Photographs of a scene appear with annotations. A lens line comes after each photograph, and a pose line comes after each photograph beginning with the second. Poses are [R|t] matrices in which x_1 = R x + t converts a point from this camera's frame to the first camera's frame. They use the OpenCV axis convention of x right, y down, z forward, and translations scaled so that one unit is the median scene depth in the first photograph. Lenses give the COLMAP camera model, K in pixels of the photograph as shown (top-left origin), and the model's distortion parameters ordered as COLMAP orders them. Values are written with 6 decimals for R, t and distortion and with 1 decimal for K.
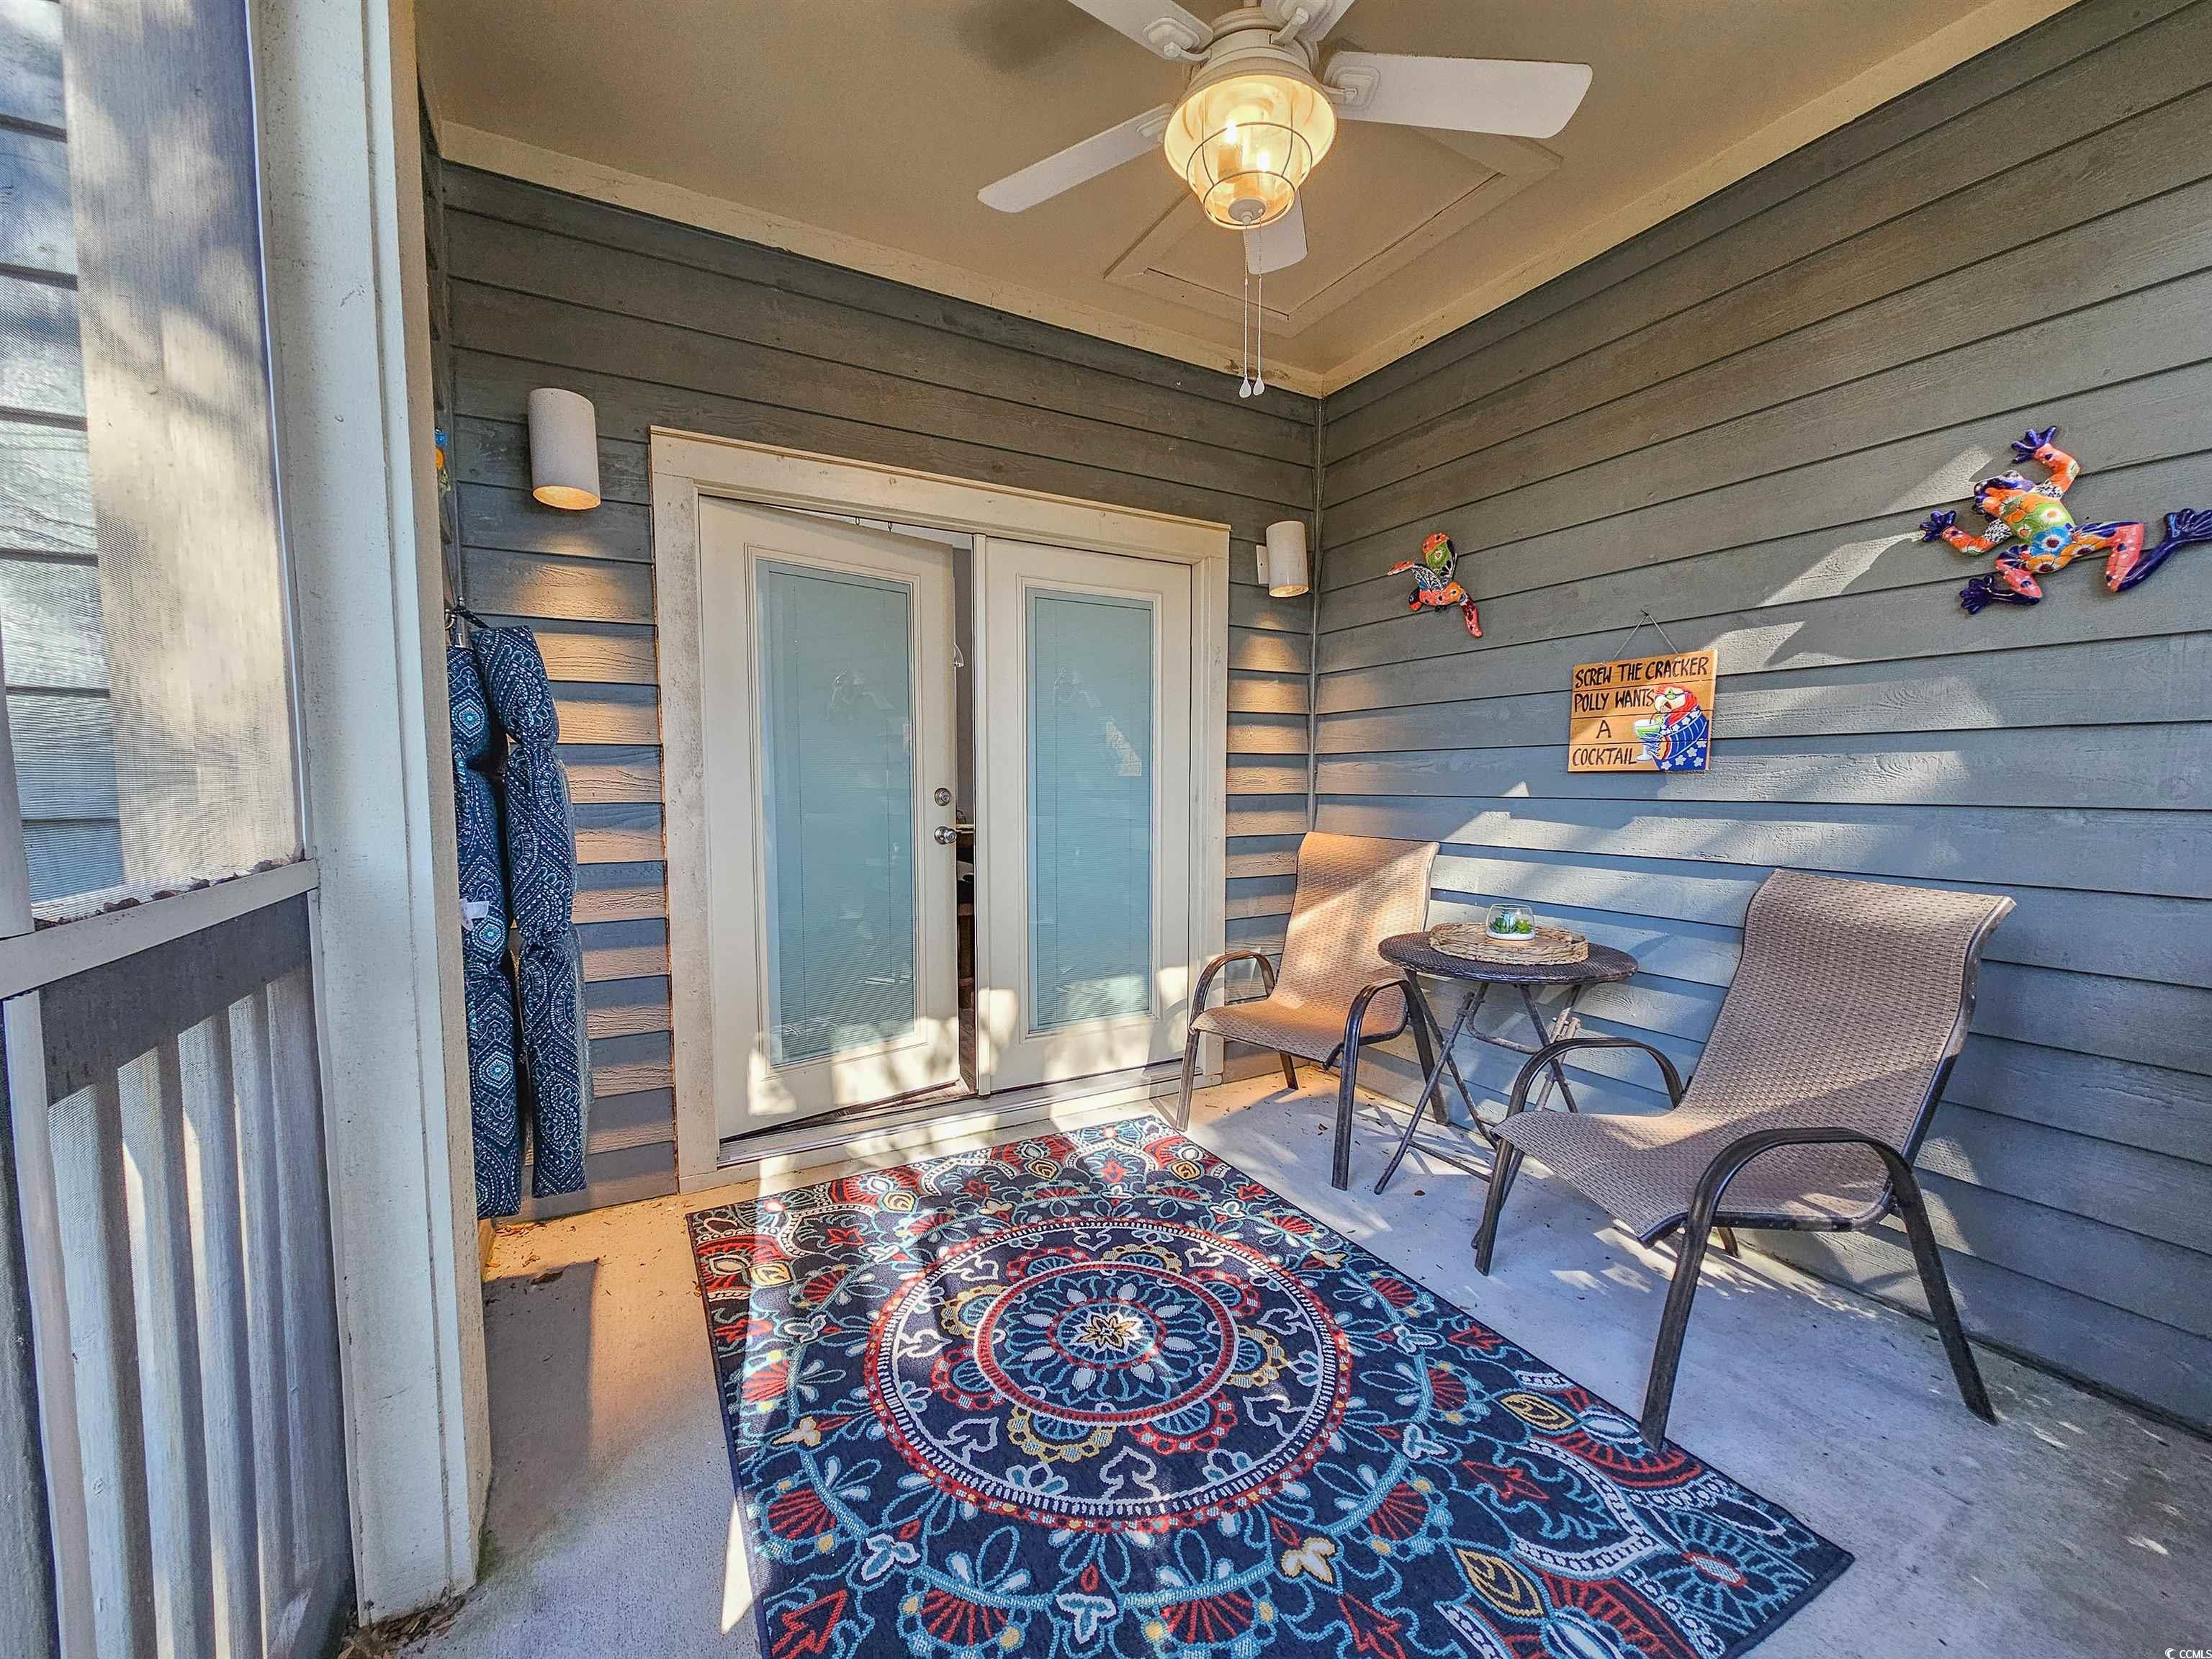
lens RADIAL K [[900.8, 0, 1098.1], [0, 900.8, 837.2], [0, 0, 1]] dist [-0.003364, 0.002598]
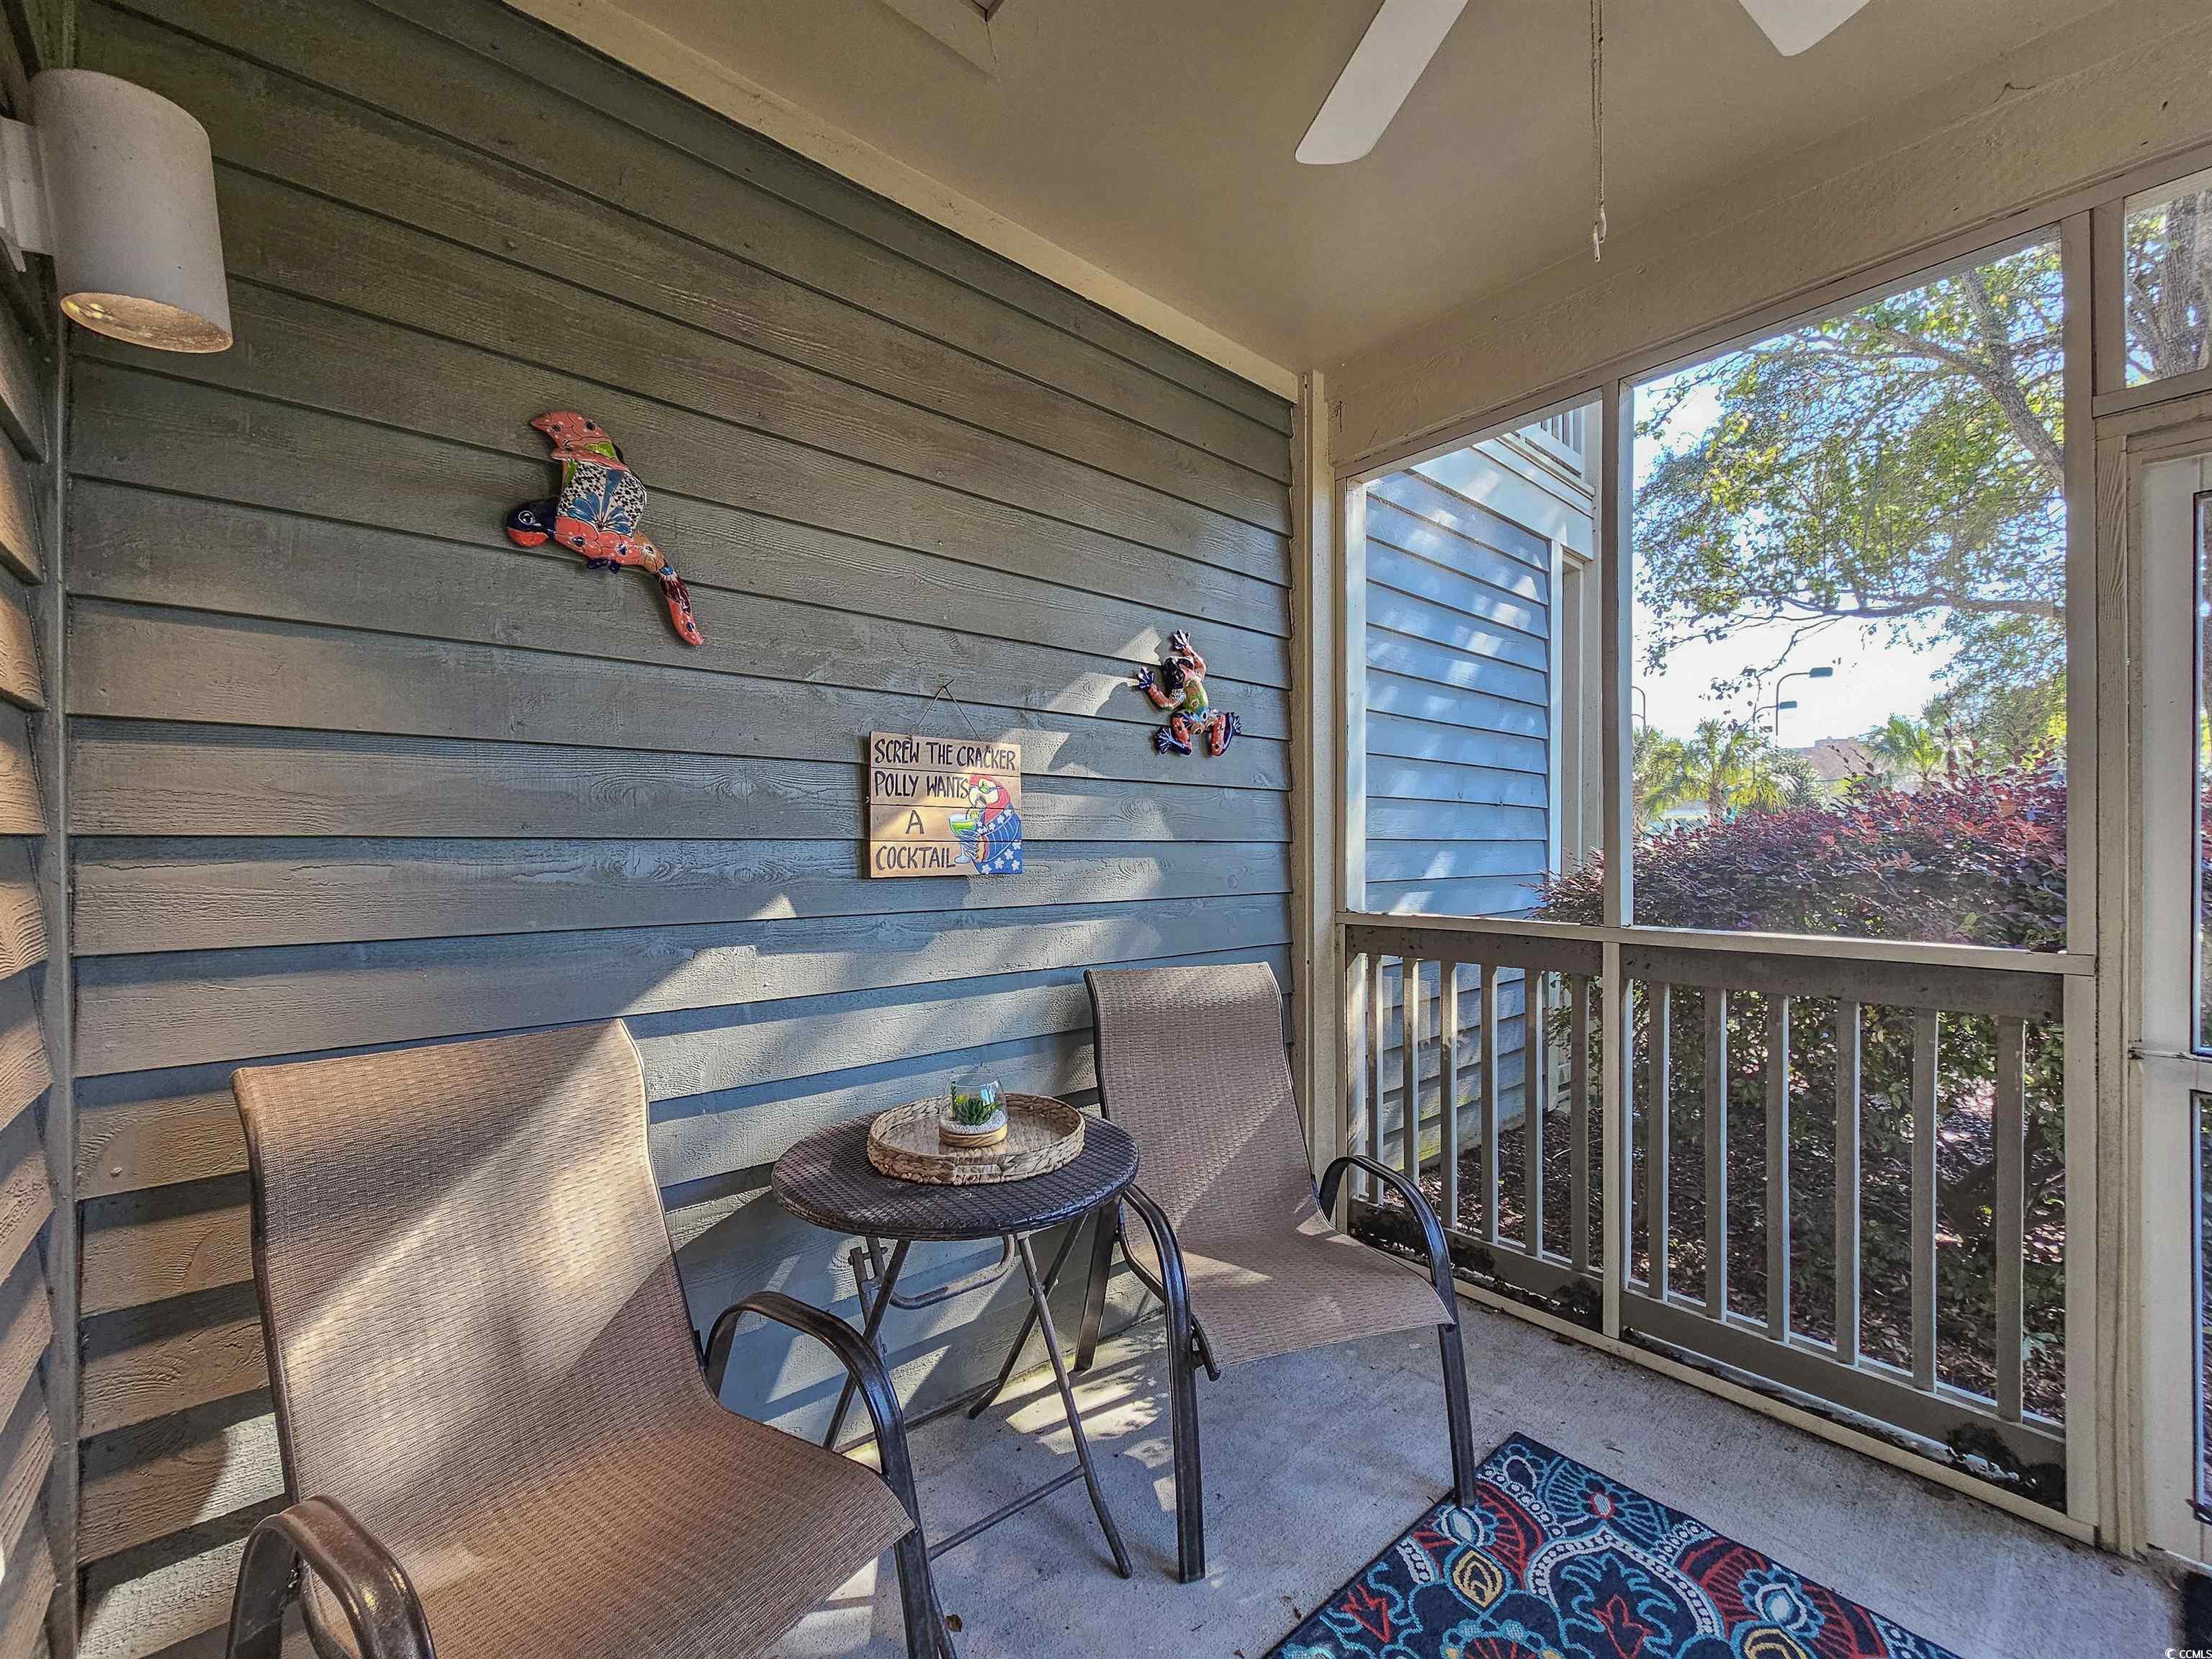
lens RADIAL K [[900.8, 0, 1093.0], [0, 900.8, 848.7], [0, 0, 1]] dist [-0.003364, 0.002598]
pose [[-0.215059, -0.006161, 0.976582, -0.231401], [0.059246, 0.998056, 0.019343, -0.109510], [-0.974802, 0.062018, -0.214276, 1.079341]]
